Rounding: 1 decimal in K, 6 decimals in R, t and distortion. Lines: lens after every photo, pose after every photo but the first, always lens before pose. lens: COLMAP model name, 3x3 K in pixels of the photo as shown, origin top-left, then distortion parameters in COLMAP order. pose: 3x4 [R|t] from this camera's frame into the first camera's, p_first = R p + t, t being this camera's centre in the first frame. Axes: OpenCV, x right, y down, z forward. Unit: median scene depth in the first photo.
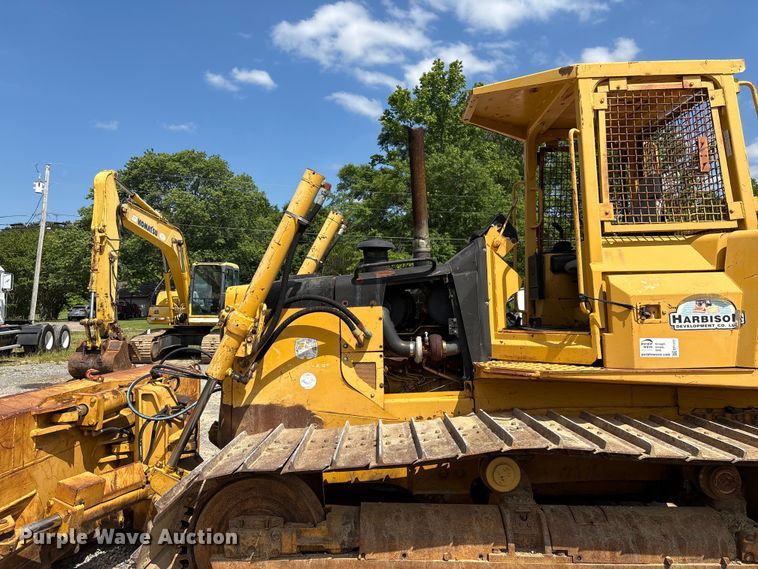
lens RADIAL K [[569.6, 0, 373.6], [0, 569.6, 279.1], [0, 0, 1]] dist [0.053473, -0.060320]
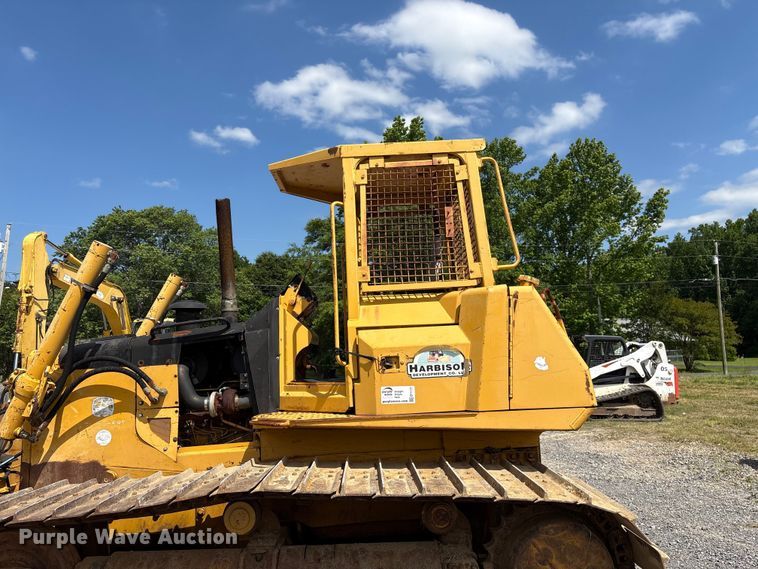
lens RADIAL K [[567.6, 0, 375.7], [0, 567.6, 282.8], [0, 0, 1]] dist [0.067656, -0.077360]
pose [[0.999099, -0.023708, 0.035212, 0.359464], [0.026432, 0.996521, -0.079033, -0.010029], [-0.033216, 0.079893, 0.996250, -0.102270]]
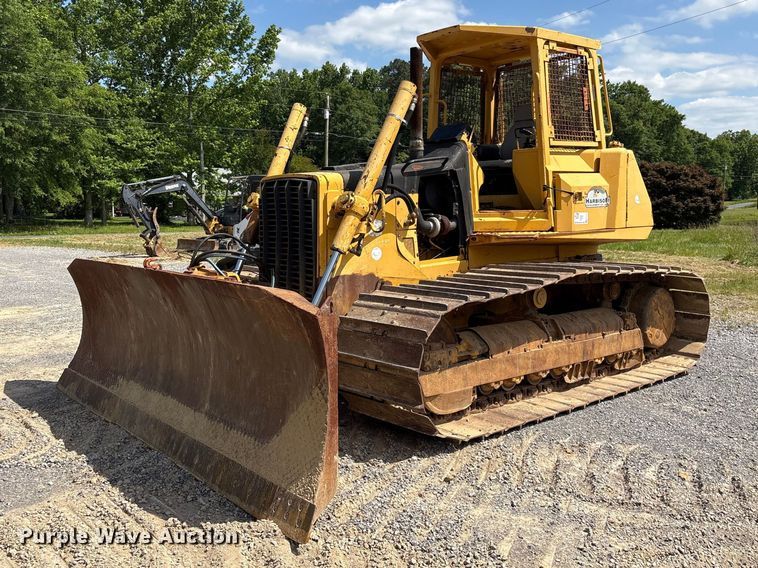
lens RADIAL K [[706.6, 0, 371.8], [0, 706.6, 245.7], [0, 0, 1]] dist [0.112398, -0.275850]
pose [[0.754667, -0.040444, 0.654860, -1.117087], [-0.030058, 0.994919, 0.096084, 0.015864], [-0.655419, -0.092195, 0.749617, -0.128392]]
